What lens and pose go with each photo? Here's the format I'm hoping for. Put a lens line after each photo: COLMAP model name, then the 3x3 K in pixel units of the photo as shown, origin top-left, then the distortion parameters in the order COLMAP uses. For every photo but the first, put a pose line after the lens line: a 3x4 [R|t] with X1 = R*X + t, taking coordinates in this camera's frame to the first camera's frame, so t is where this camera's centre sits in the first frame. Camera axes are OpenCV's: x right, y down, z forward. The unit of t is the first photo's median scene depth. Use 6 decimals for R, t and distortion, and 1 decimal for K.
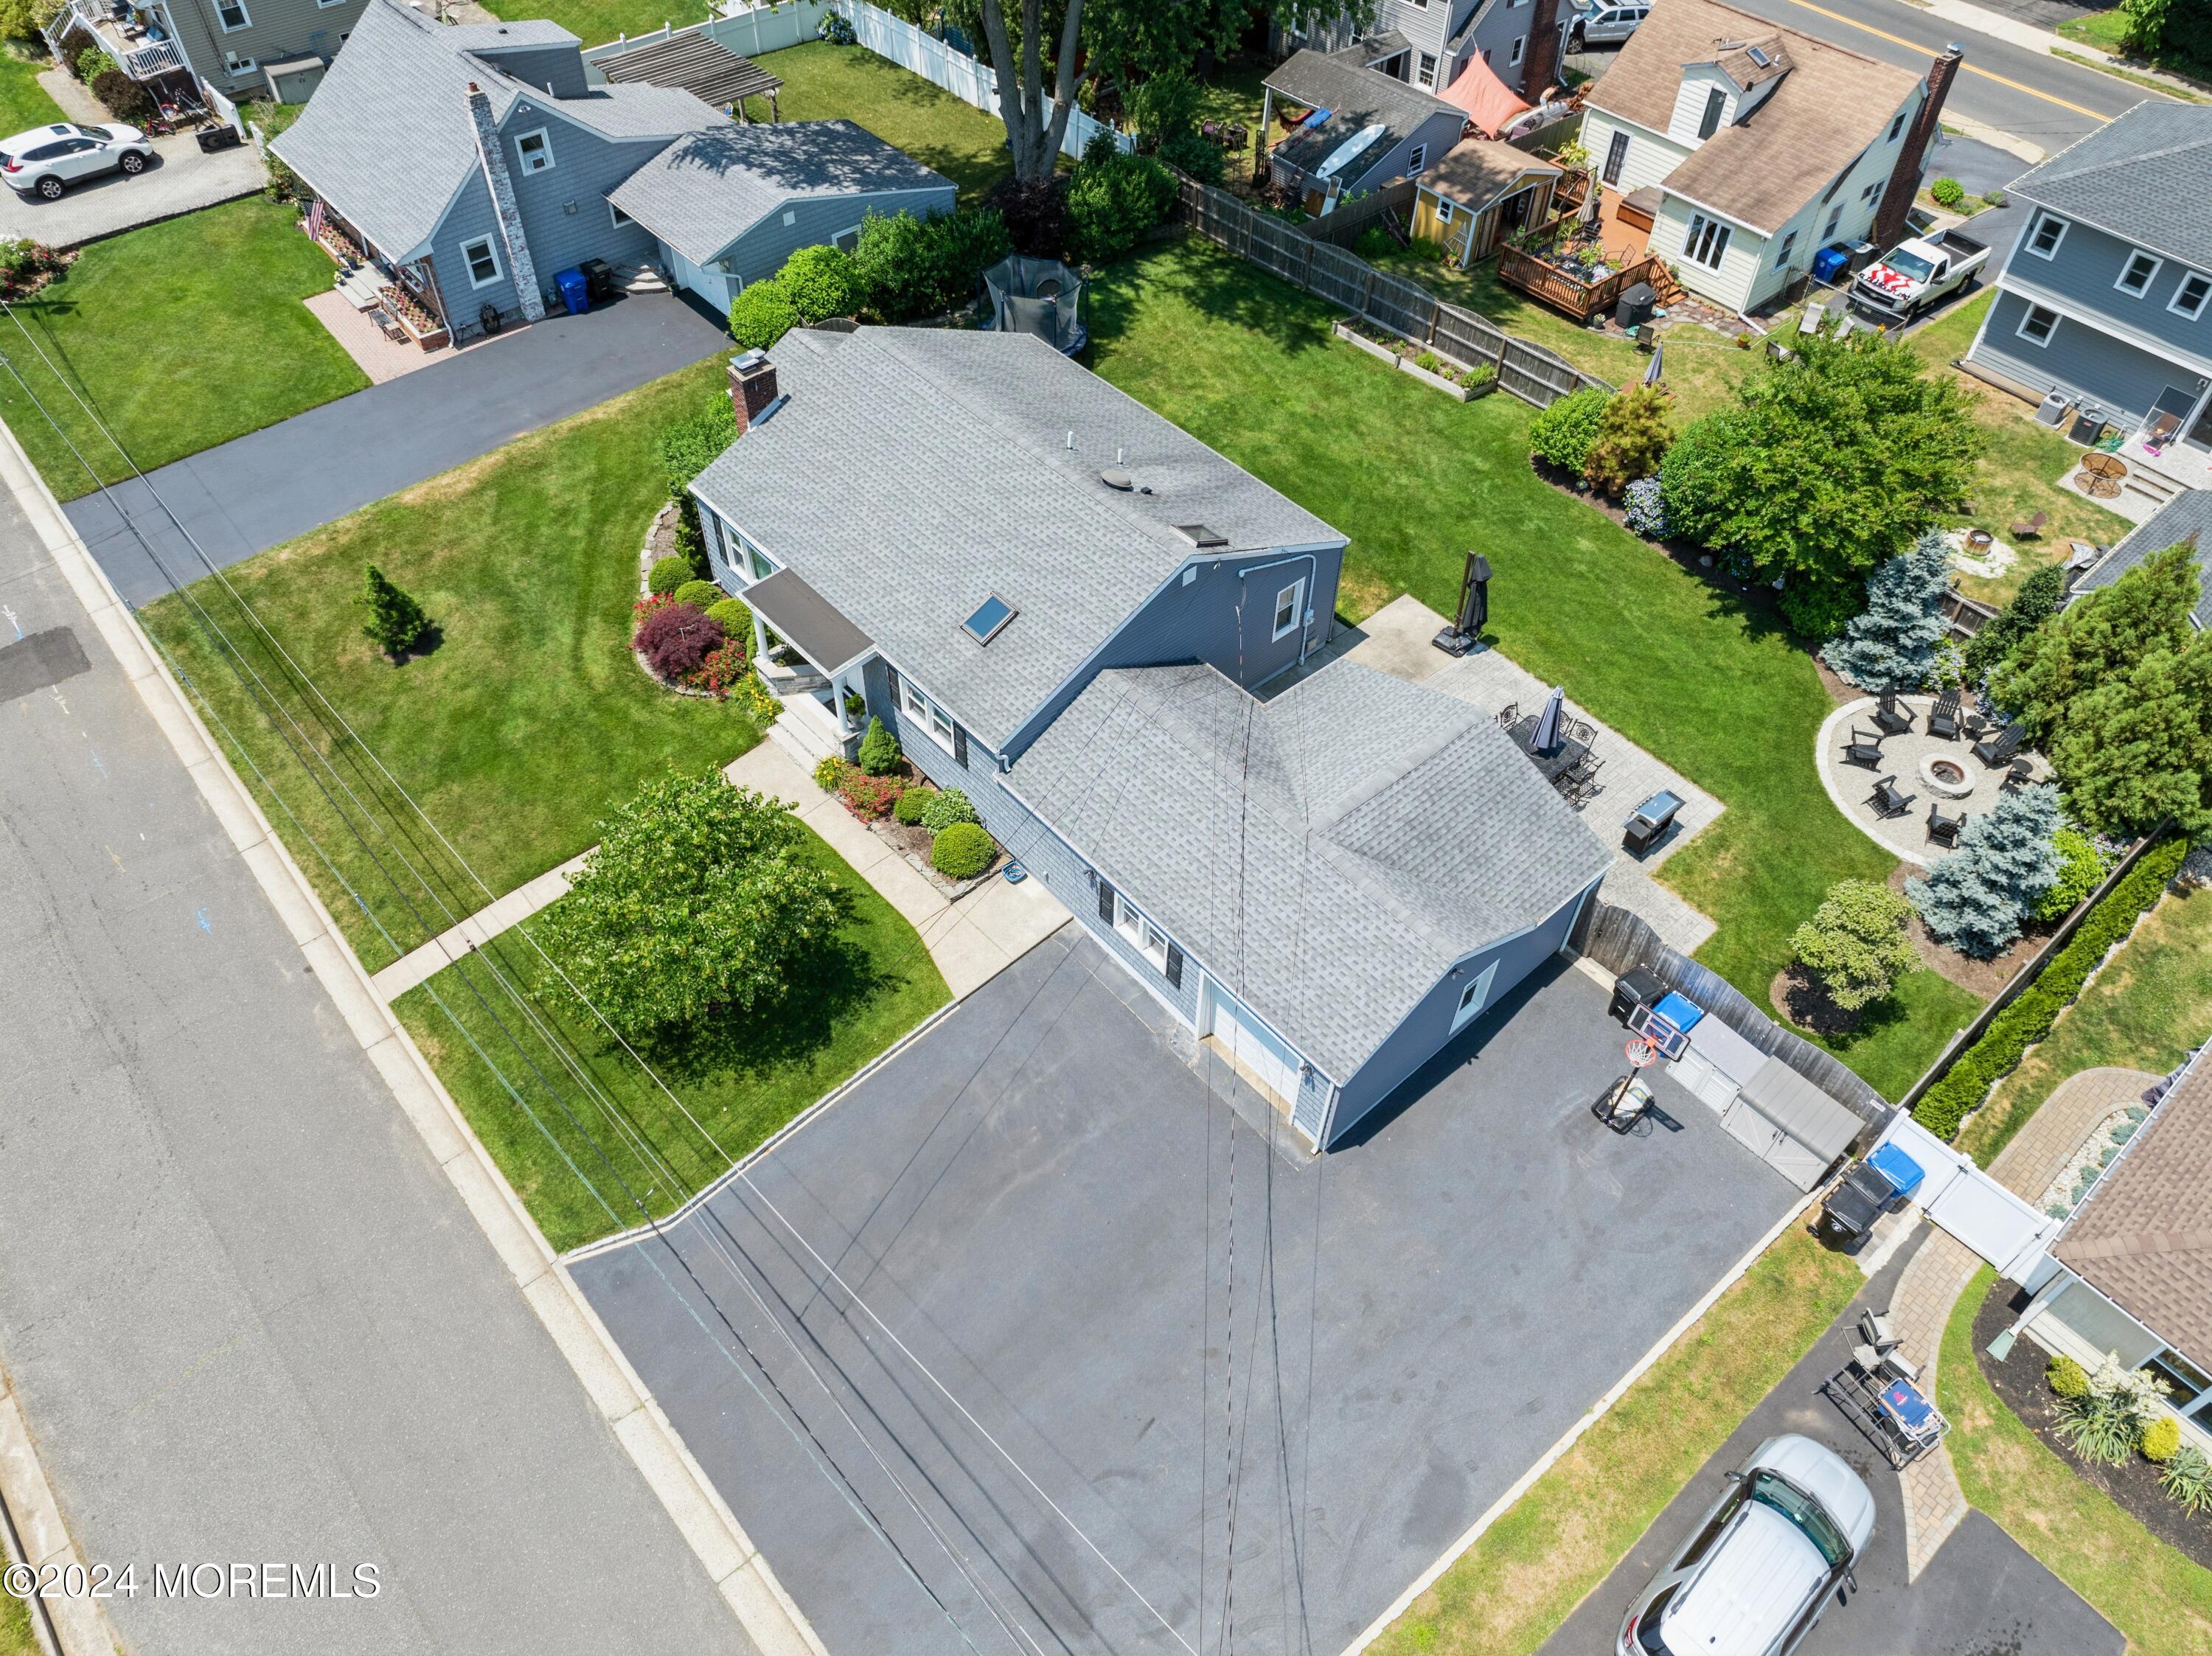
lens RADIAL K [[1554.2, 0, 1106.0], [0, 1554.2, 828.0], [0, 0, 1]] dist [-0.062309, 0.036147]
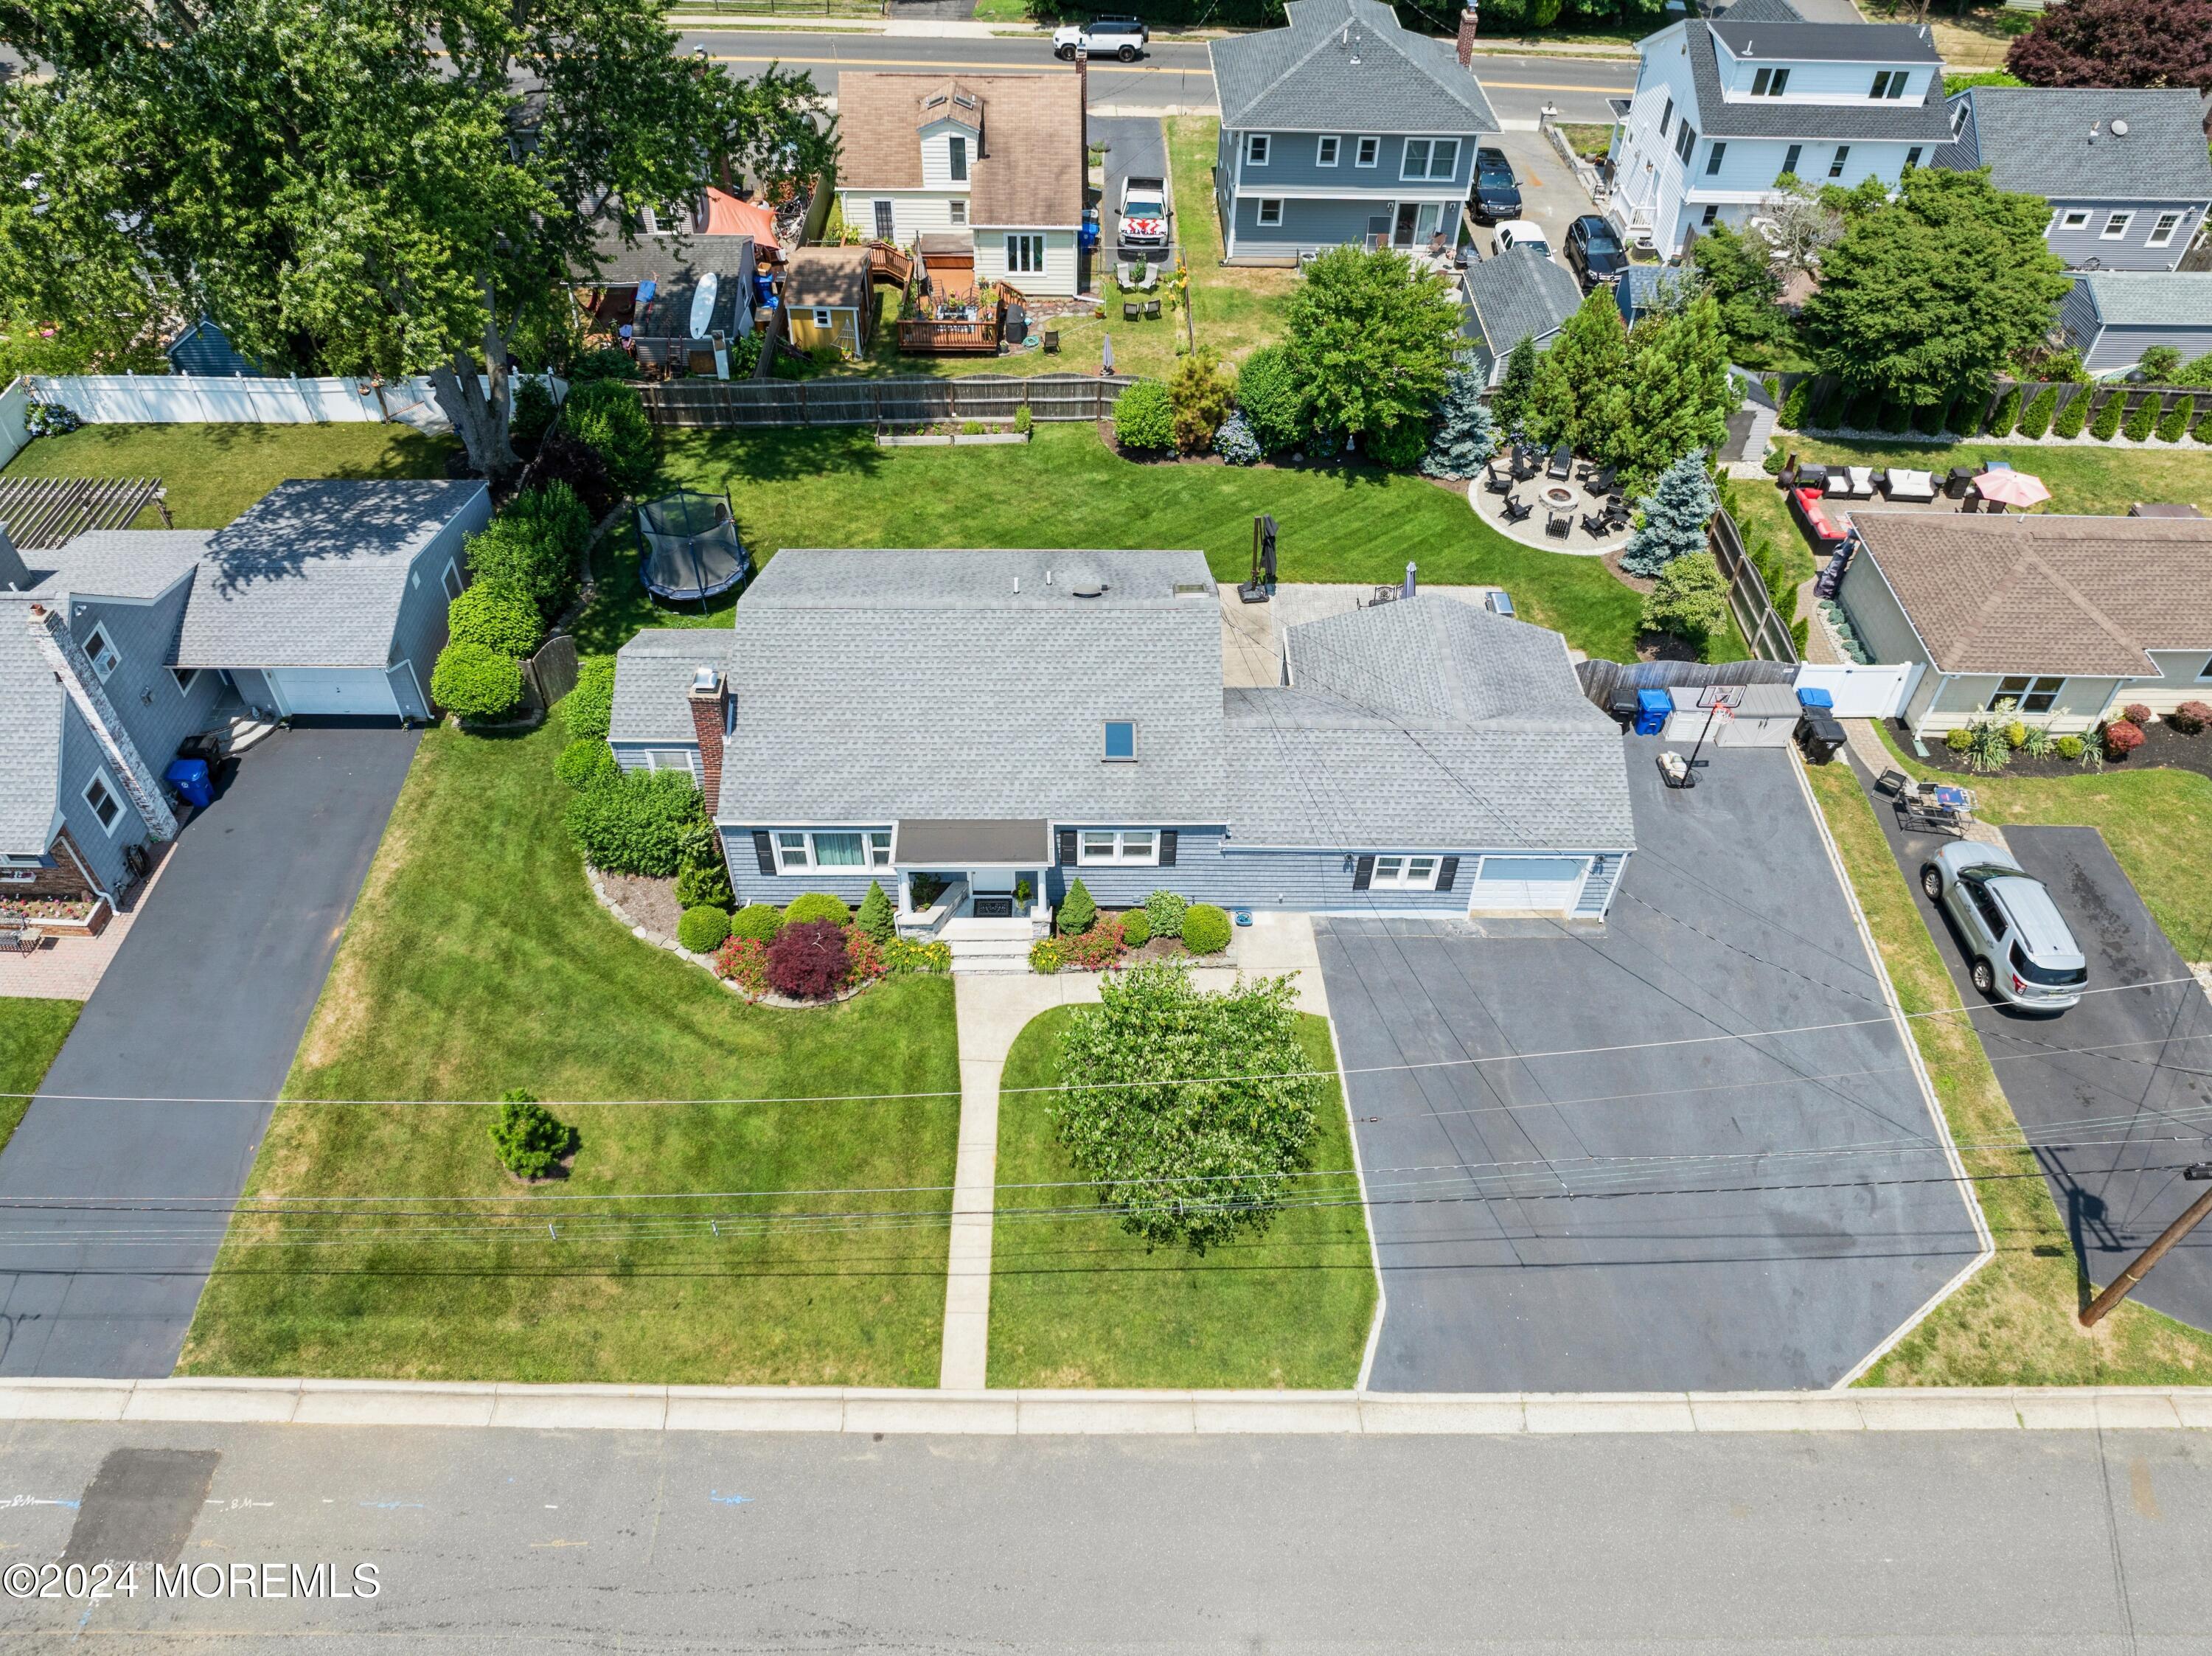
lens RADIAL K [[1541.2, 0, 1103.8], [0, 1541.2, 834.9], [0, 0, 1]] dist [-0.033479, -0.008086]
pose [[0.650488, -0.549232, 0.524604, -0.609869], [0.565753, 0.811221, 0.147794, -0.218468], [-0.506743, 0.200658, 0.838420, 0.083498]]
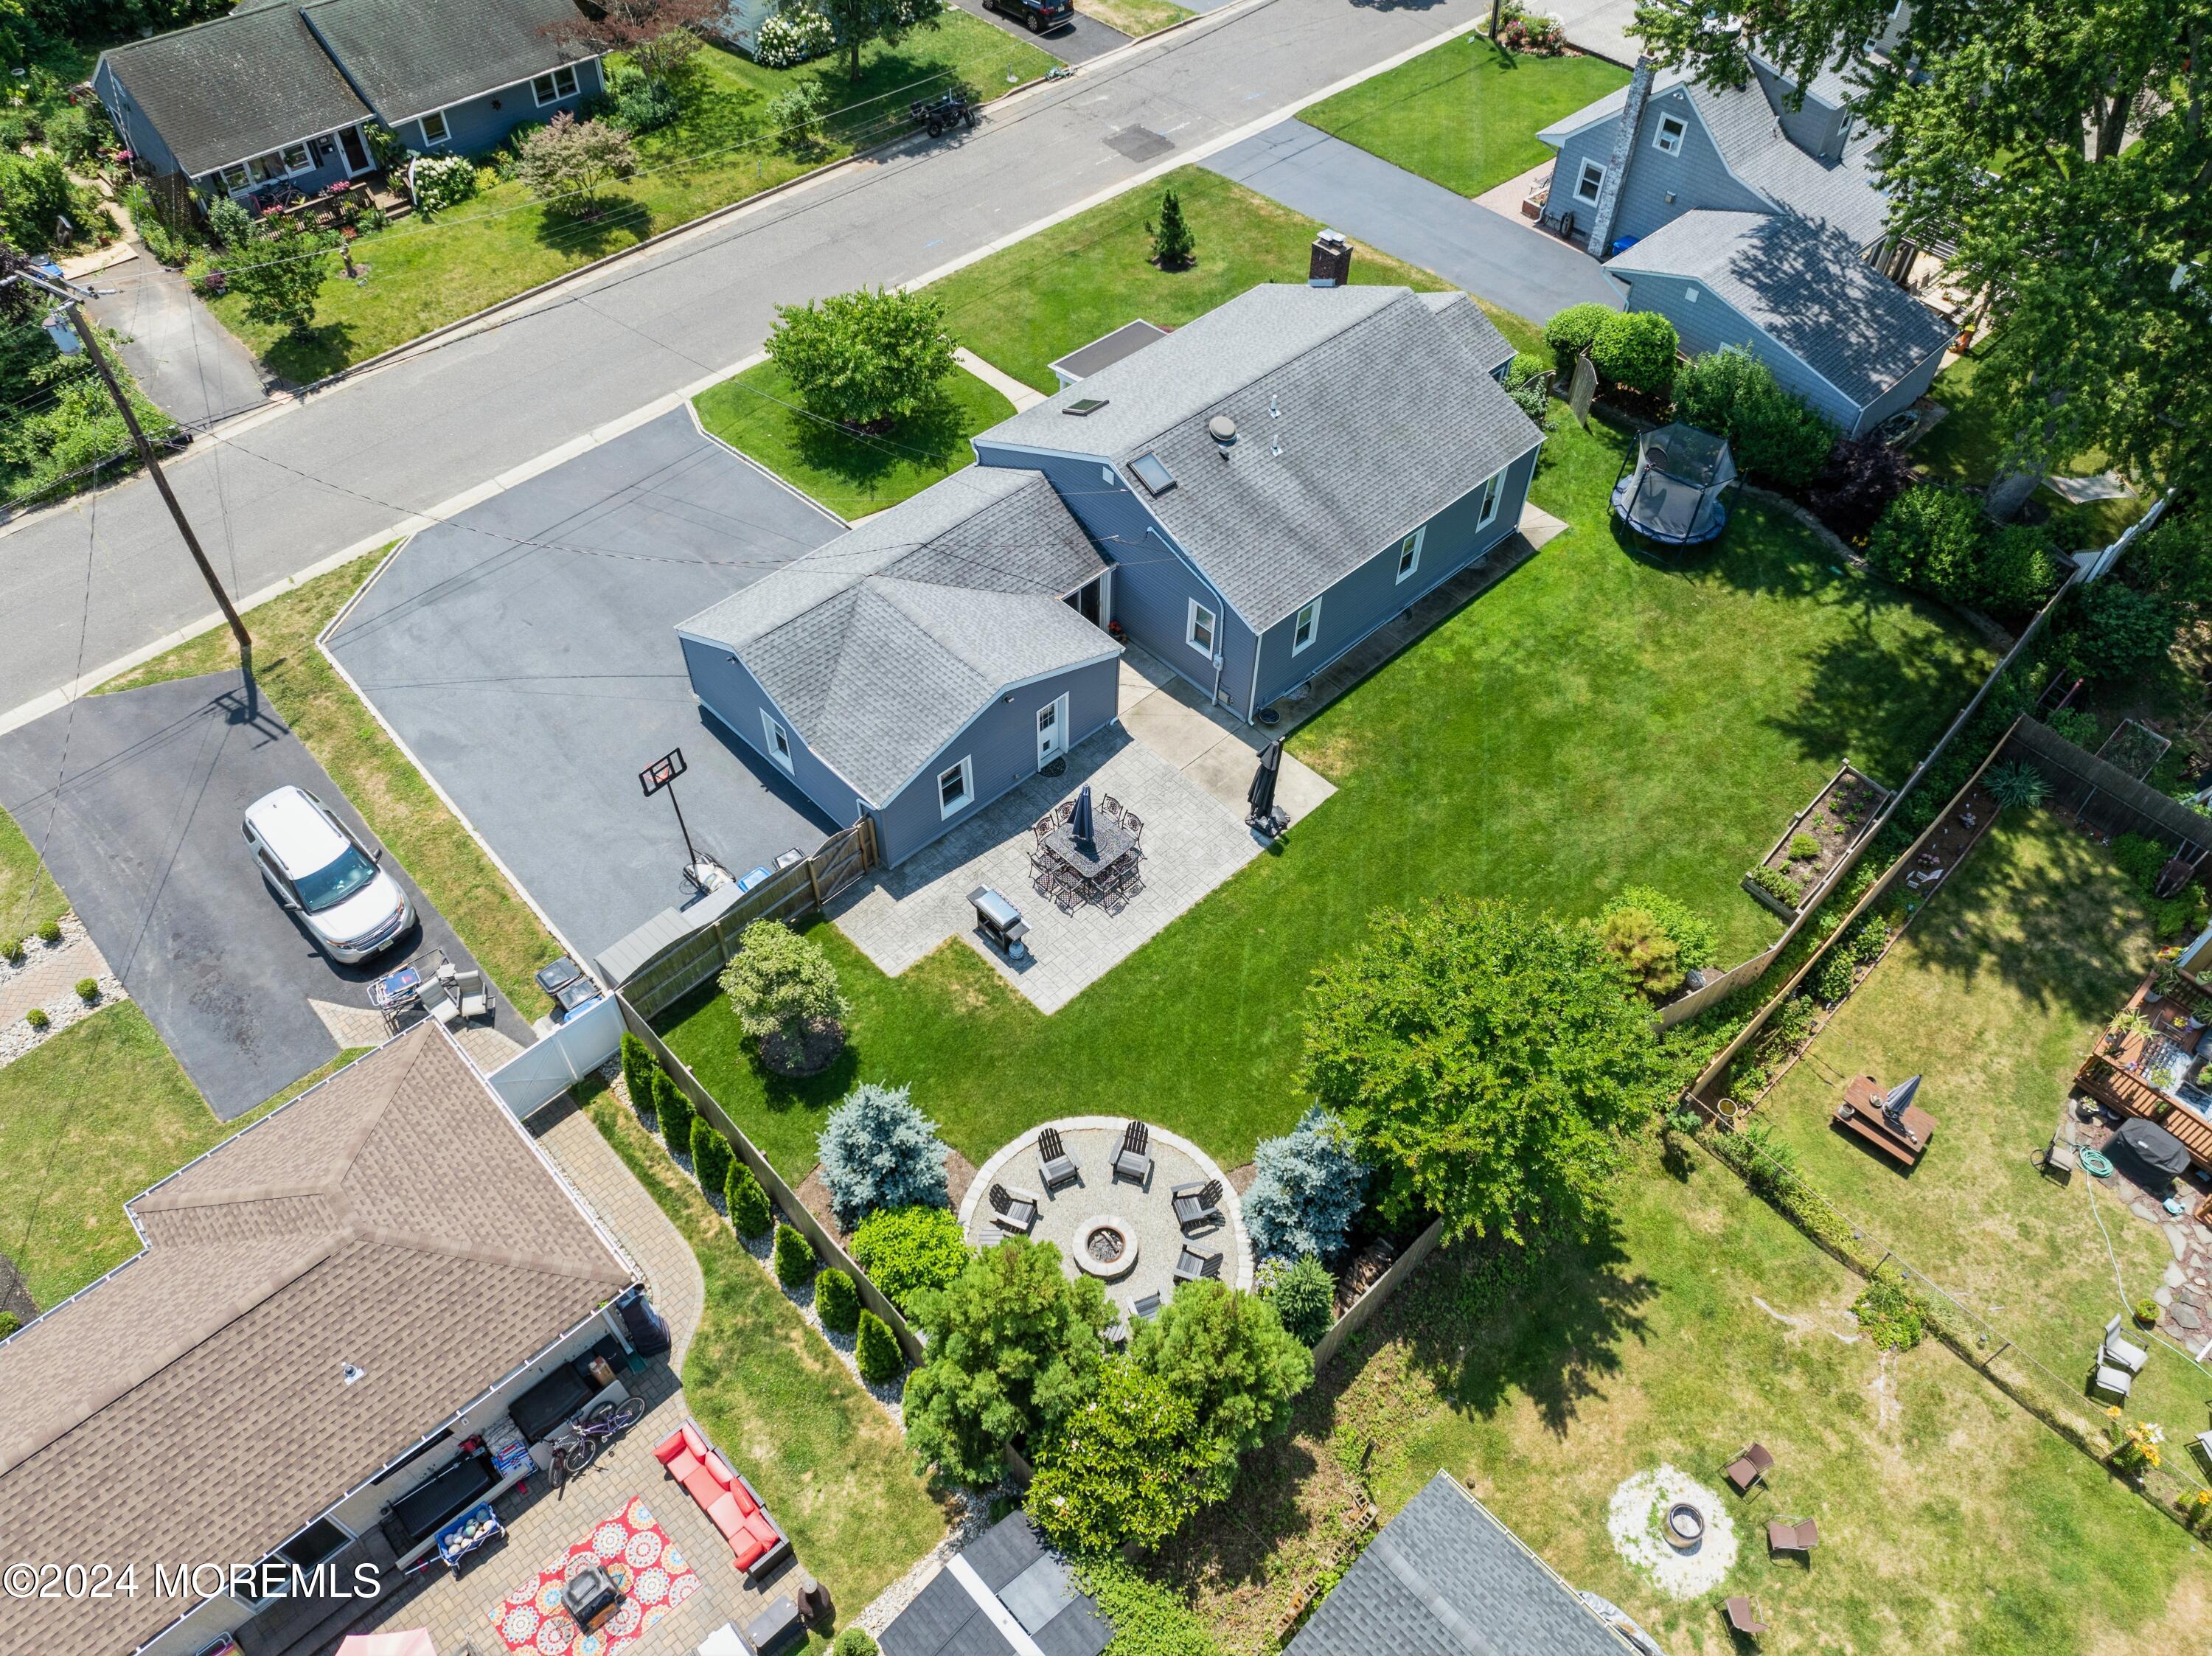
lens RADIAL K [[1546.5, 0, 1103.9], [0, 1546.5, 826.2], [0, 0, 1]] dist [-0.039599, -0.000395]
pose [[0.043920, 0.750888, -0.658968, 0.889288], [-0.758978, 0.453994, 0.466736, -0.507443], [0.649633, 0.479643, 0.589846, 0.373815]]
